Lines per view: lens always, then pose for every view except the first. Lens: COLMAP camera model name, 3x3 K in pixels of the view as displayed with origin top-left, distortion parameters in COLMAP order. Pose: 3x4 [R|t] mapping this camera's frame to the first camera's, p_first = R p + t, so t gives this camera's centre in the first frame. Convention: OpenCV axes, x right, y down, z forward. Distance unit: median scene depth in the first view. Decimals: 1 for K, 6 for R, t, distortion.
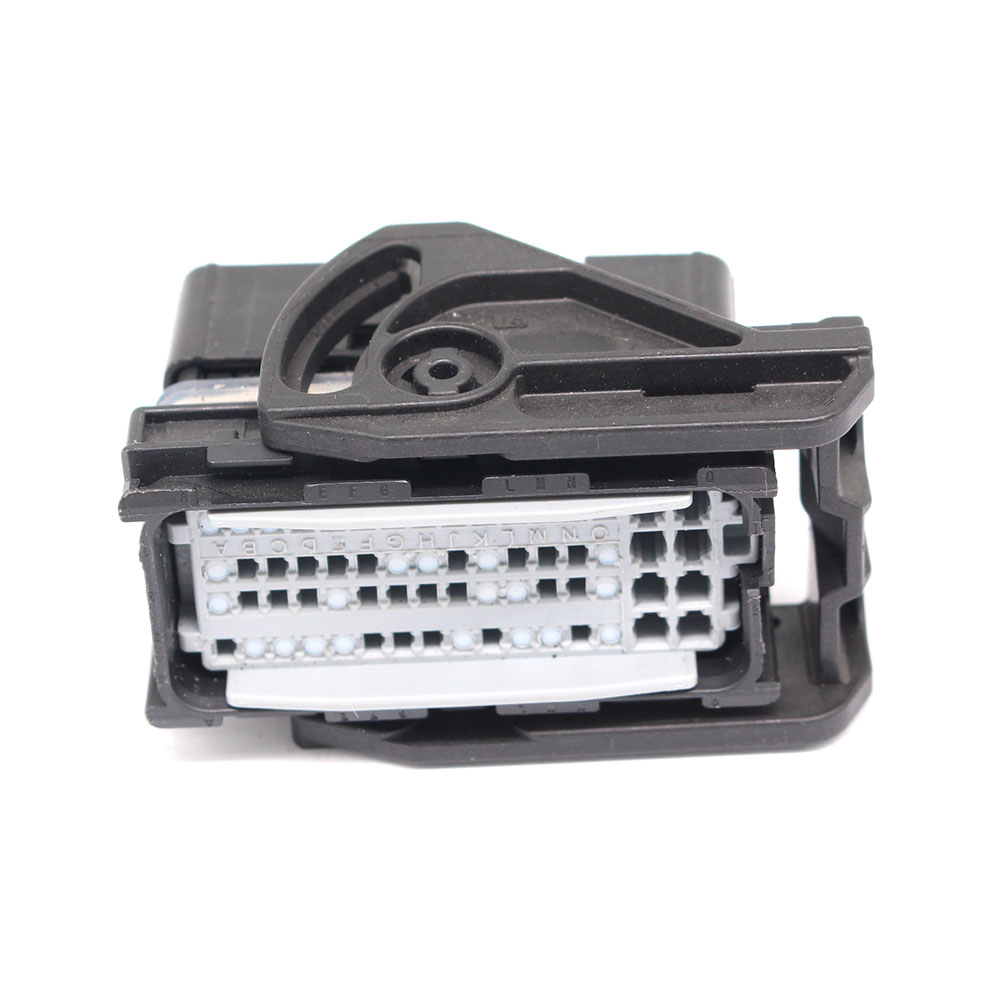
lens RADIAL K [[3962.2, 0, 500.0], [0, 3962.2, 500.0], [0, 0, 1]] dist [0.046813, 0.444718]
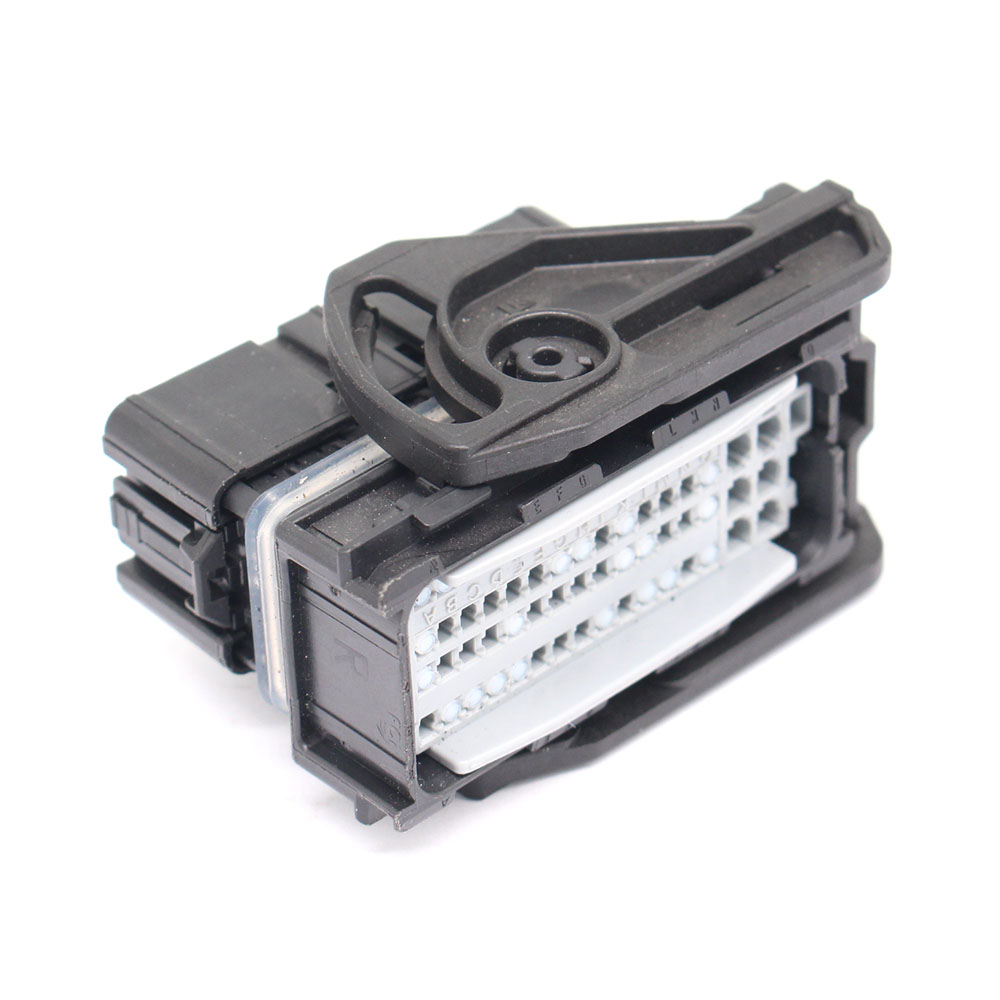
lens RADIAL K [[3962.2, 0, 500.0], [0, 3962.2, 500.0], [0, 0, 1]] dist [0.046813, 0.444718]
pose [[0.732284, -0.374929, 0.568497, -0.583311], [0.401442, 0.911990, 0.084367, -0.086156], [-0.550095, 0.166438, 0.818348, 0.203601]]
